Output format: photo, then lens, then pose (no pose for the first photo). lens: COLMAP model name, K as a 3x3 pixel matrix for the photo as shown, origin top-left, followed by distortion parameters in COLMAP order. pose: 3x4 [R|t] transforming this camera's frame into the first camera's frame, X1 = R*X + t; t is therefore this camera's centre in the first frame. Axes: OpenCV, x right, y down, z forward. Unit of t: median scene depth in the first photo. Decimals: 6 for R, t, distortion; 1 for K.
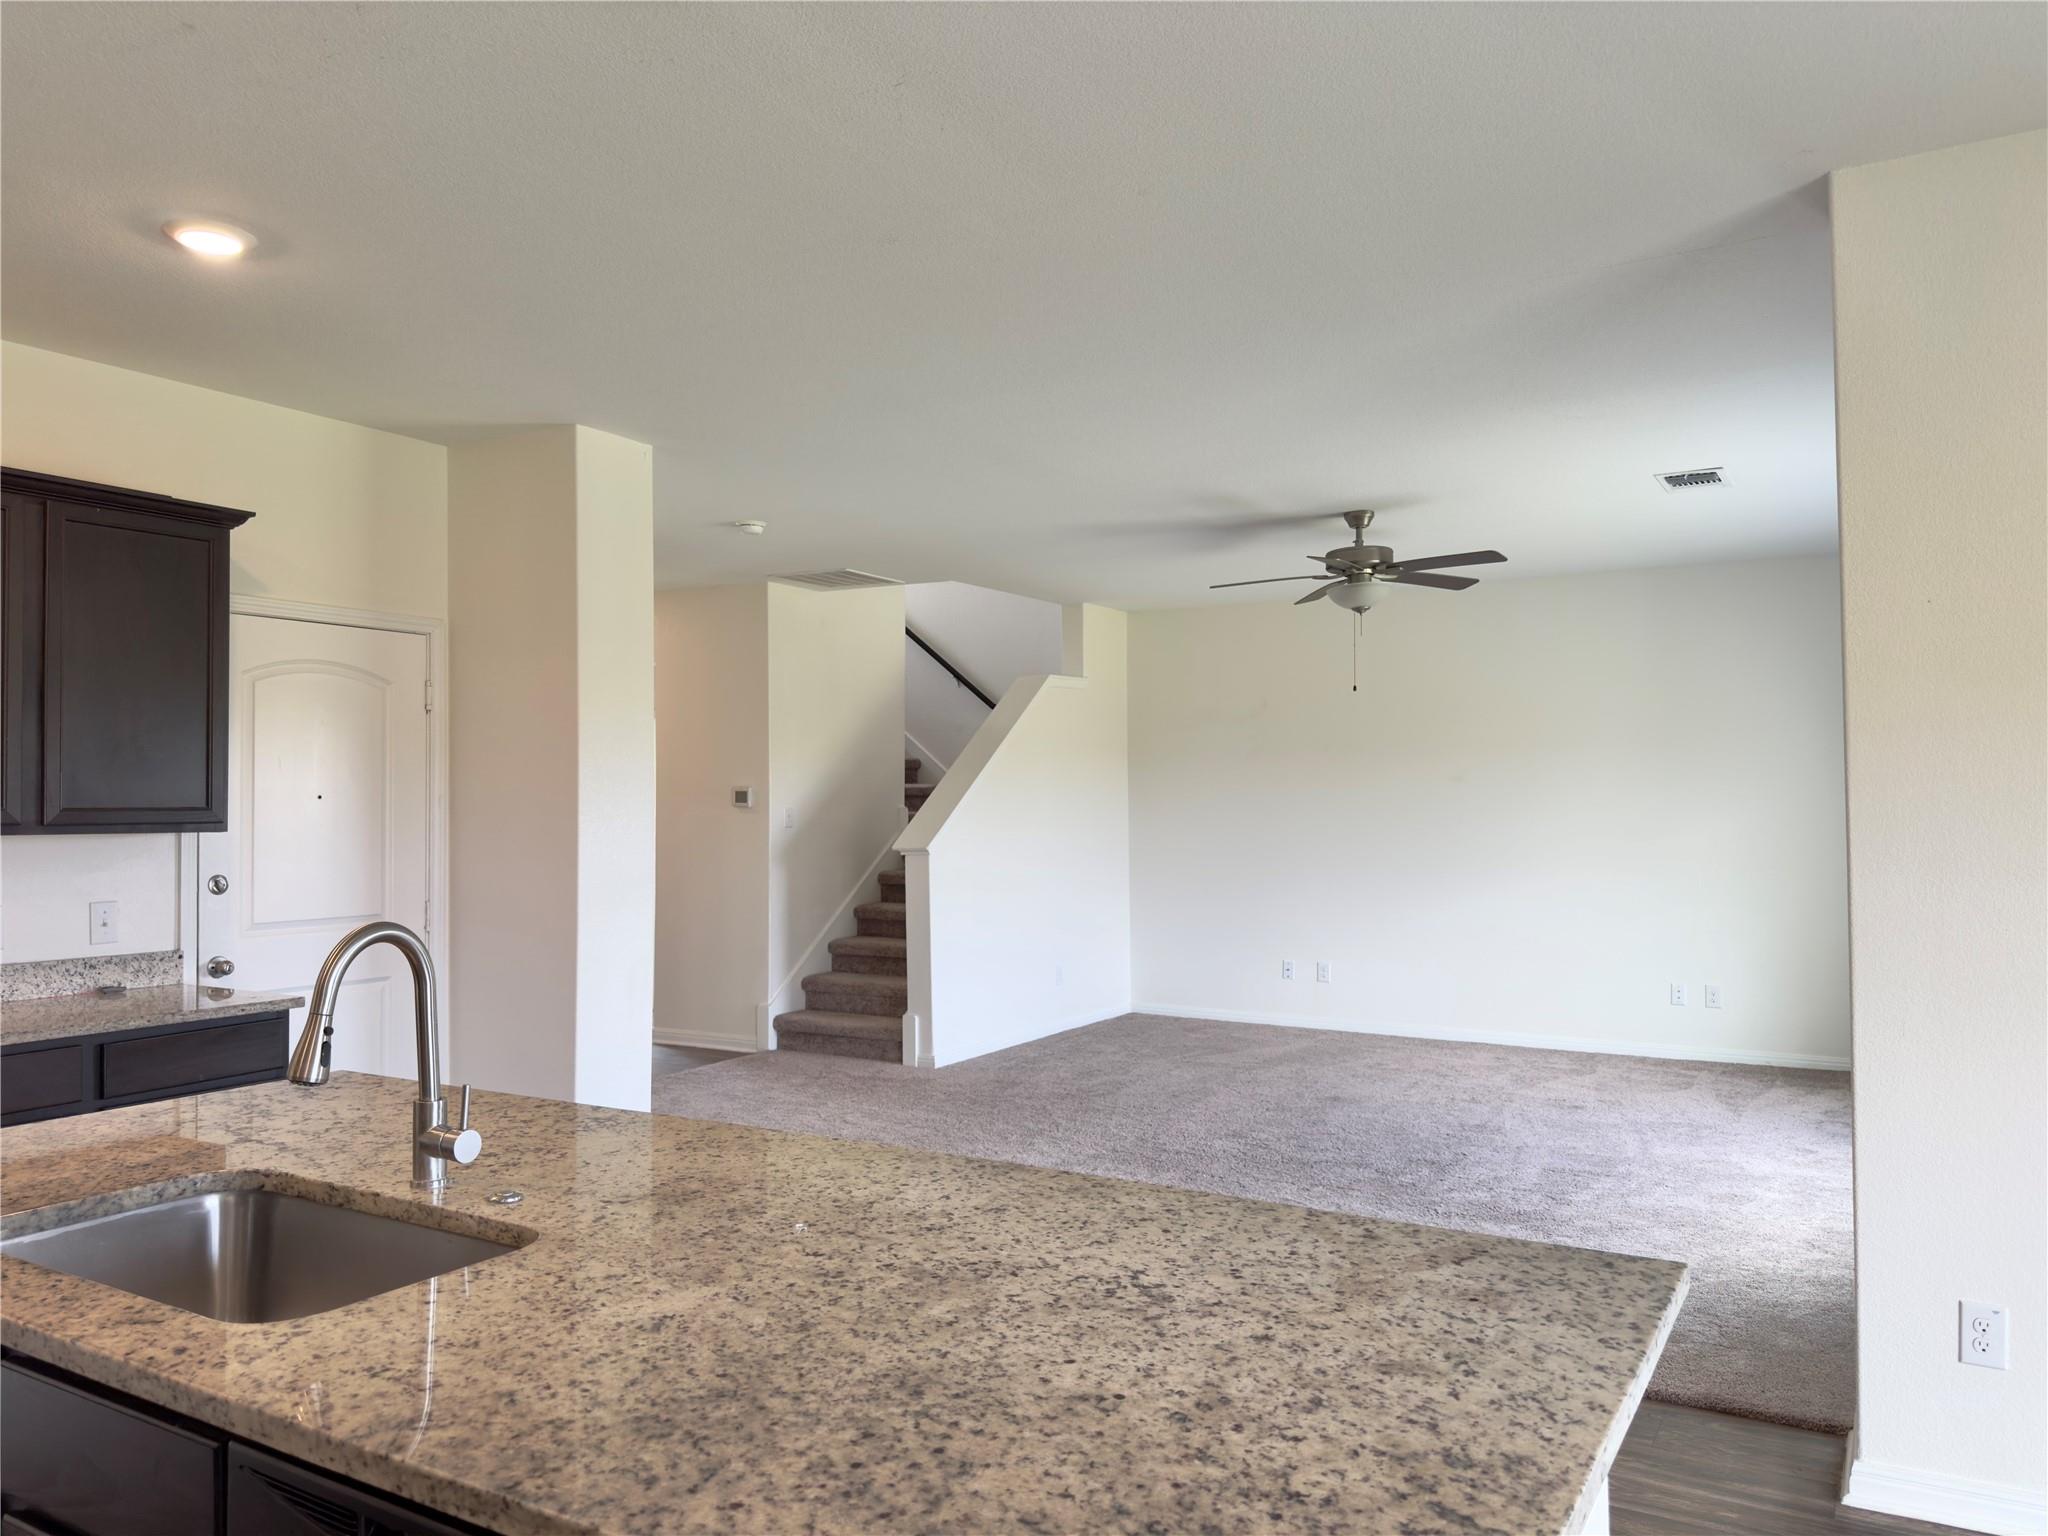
lens RADIAL K [[1456.6, 0, 1013.7], [0, 1456.6, 773.5], [0, 0, 1]] dist [0.039242, -0.041378]
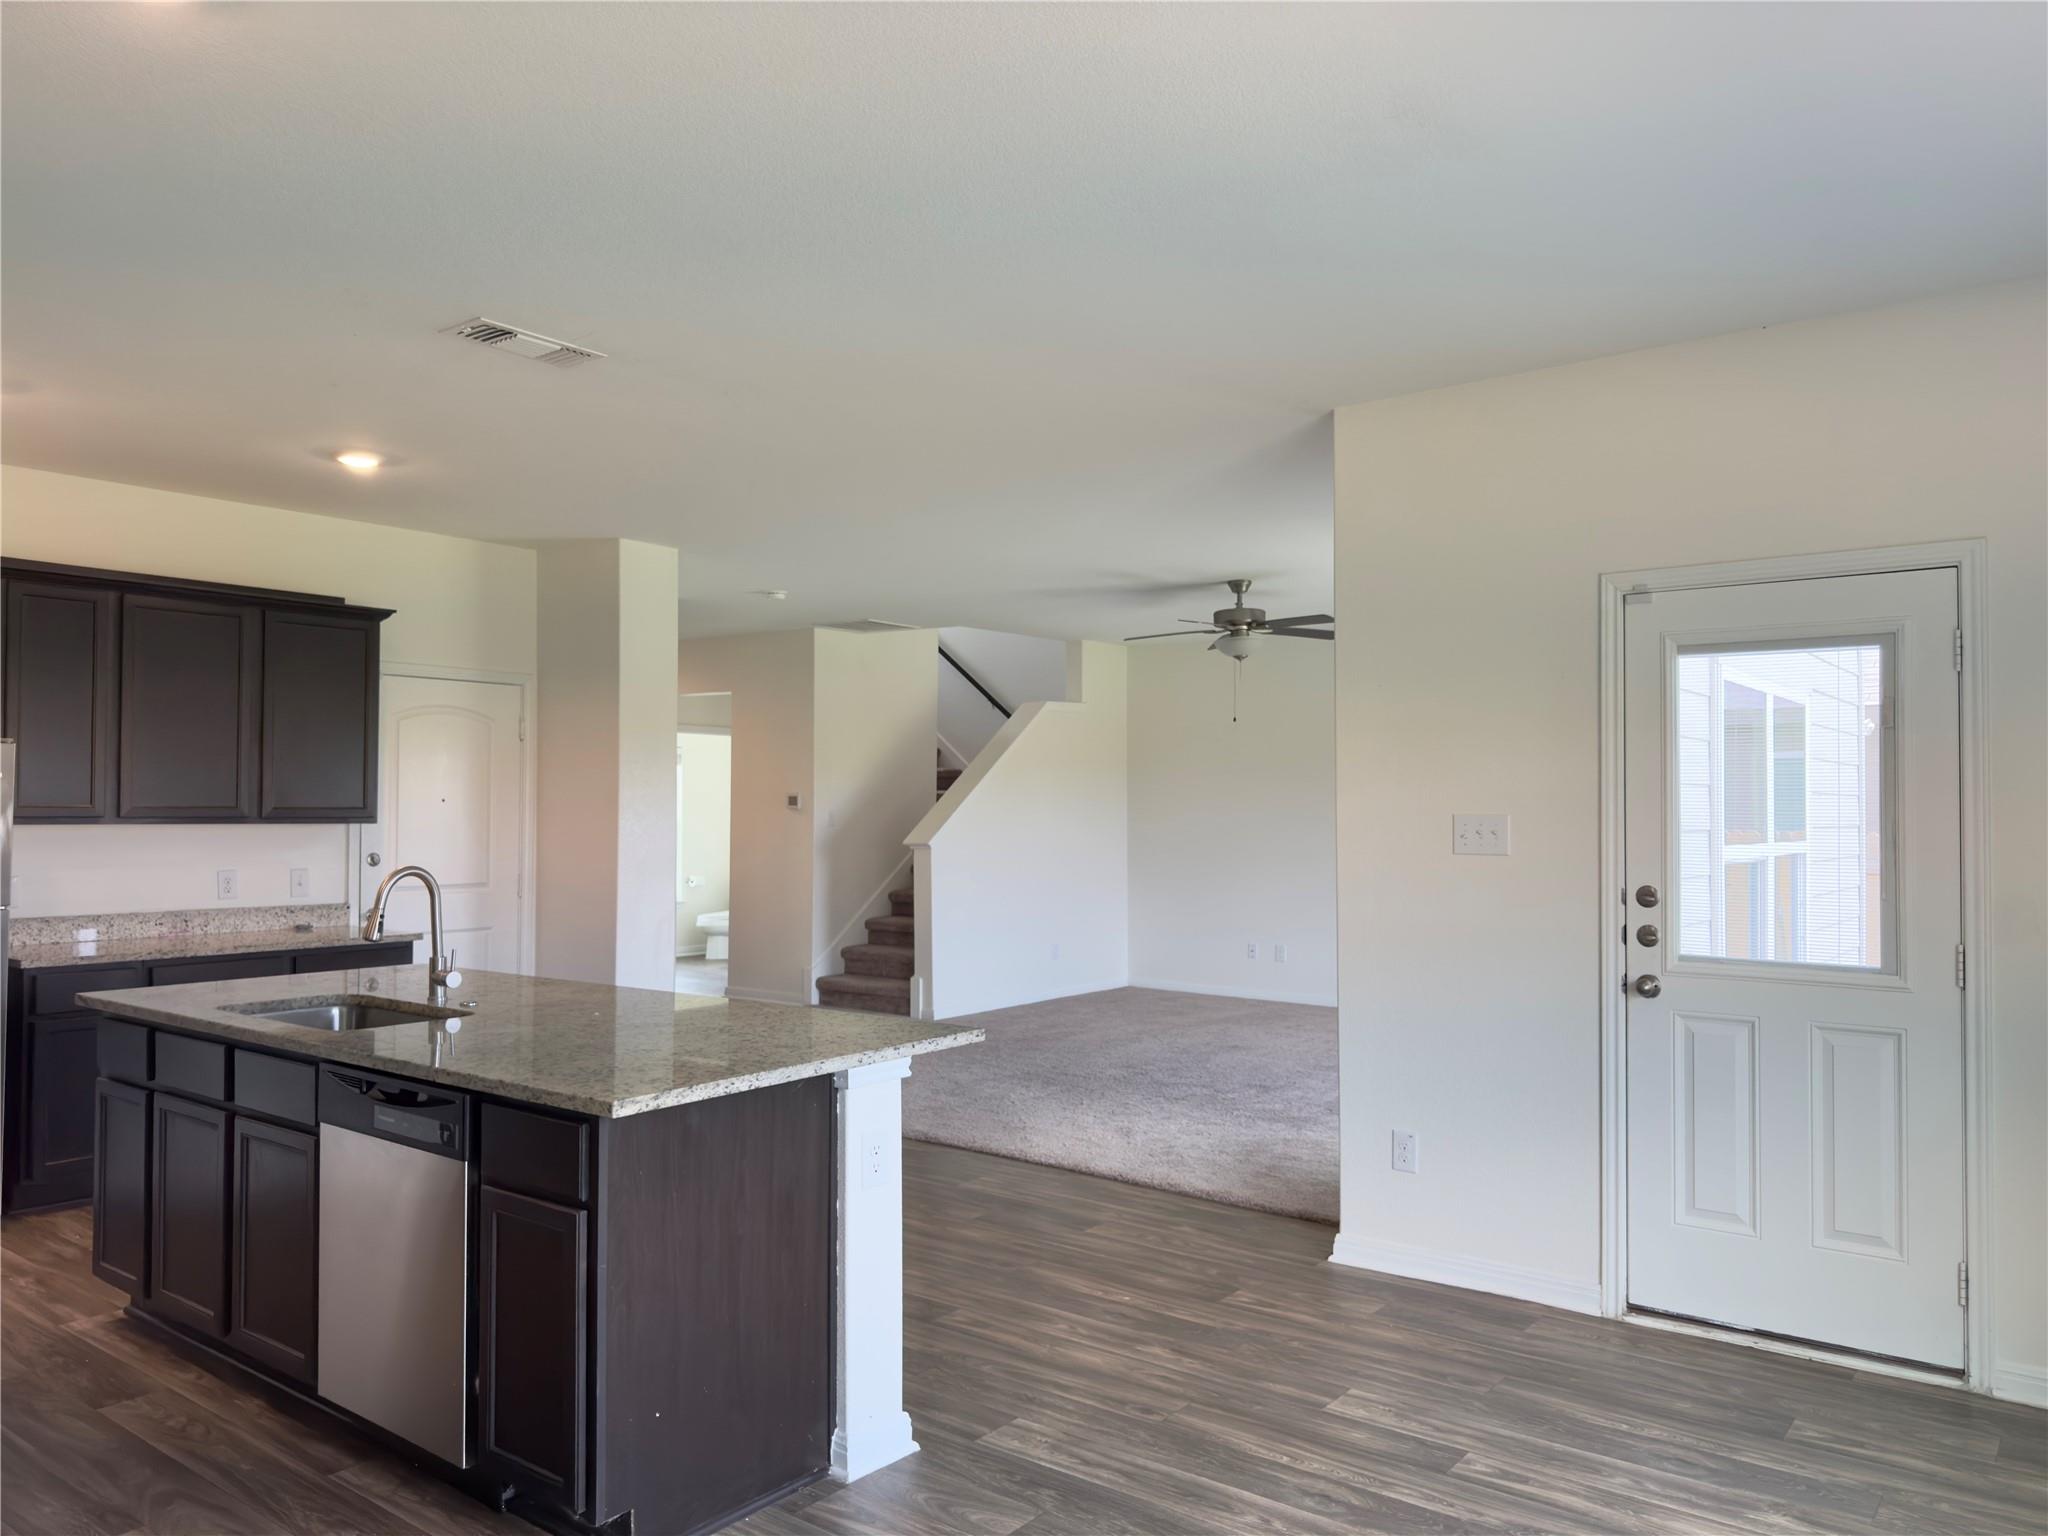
lens RADIAL K [[1456.6, 0, 1020.7], [0, 1456.6, 775.3], [0, 0, 1]] dist [0.039242, -0.041378]
pose [[0.993592, 0.005681, -0.112880, 0.191891], [-0.005798, 0.999983, -0.000712, -0.008198], [0.112874, 0.001362, 0.993608, -0.277196]]
